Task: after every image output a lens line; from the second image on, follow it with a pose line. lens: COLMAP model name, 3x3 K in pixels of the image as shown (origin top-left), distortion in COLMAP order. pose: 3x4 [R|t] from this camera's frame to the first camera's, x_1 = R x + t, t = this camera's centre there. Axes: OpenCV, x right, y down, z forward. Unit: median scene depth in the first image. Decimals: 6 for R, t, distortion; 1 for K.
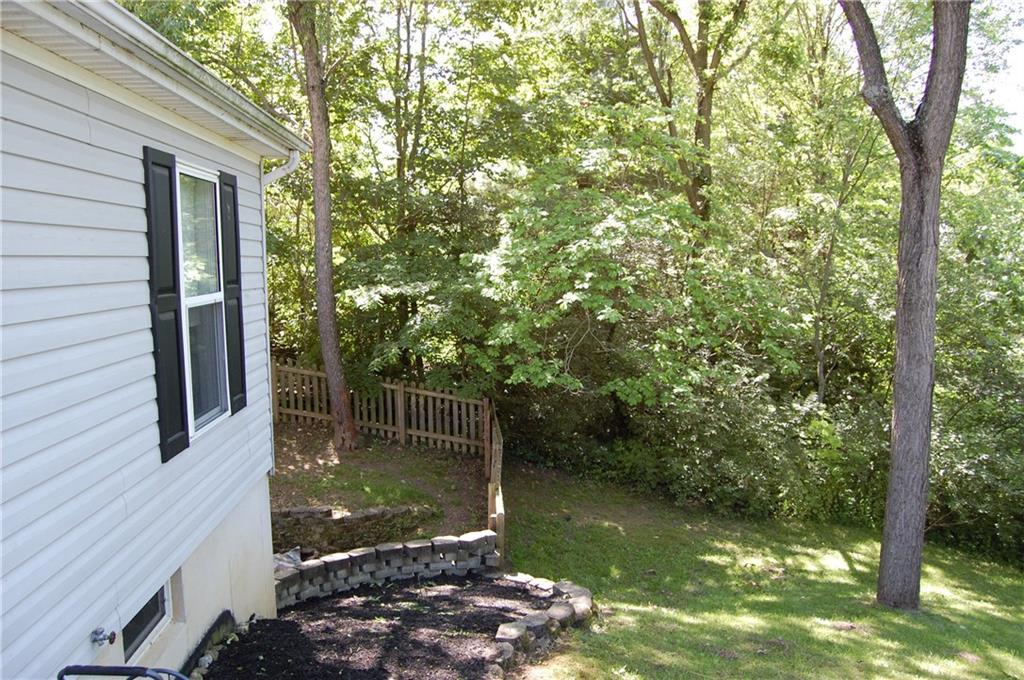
lens RADIAL K [[799.4, 0, 511.5], [0, 799.4, 341.8], [0, 0, 1]] dist [-0.097473, 0.044615]
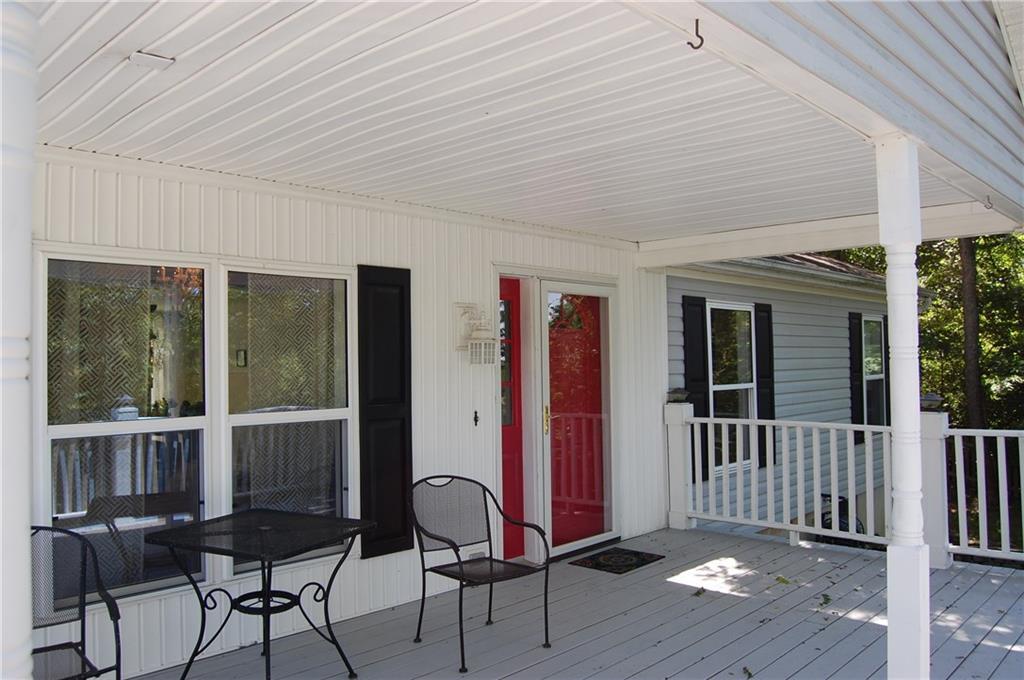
lens RADIAL K [[799.4, 0, 516.1], [0, 799.4, 339.6], [0, 0, 1]] dist [-0.097473, 0.044615]
pose [[0.686112, -0.017542, -0.727285, 0.518210], [-0.070872, 0.993342, -0.090819, 0.113409], [0.724036, 0.113856, 0.680301, -1.220287]]
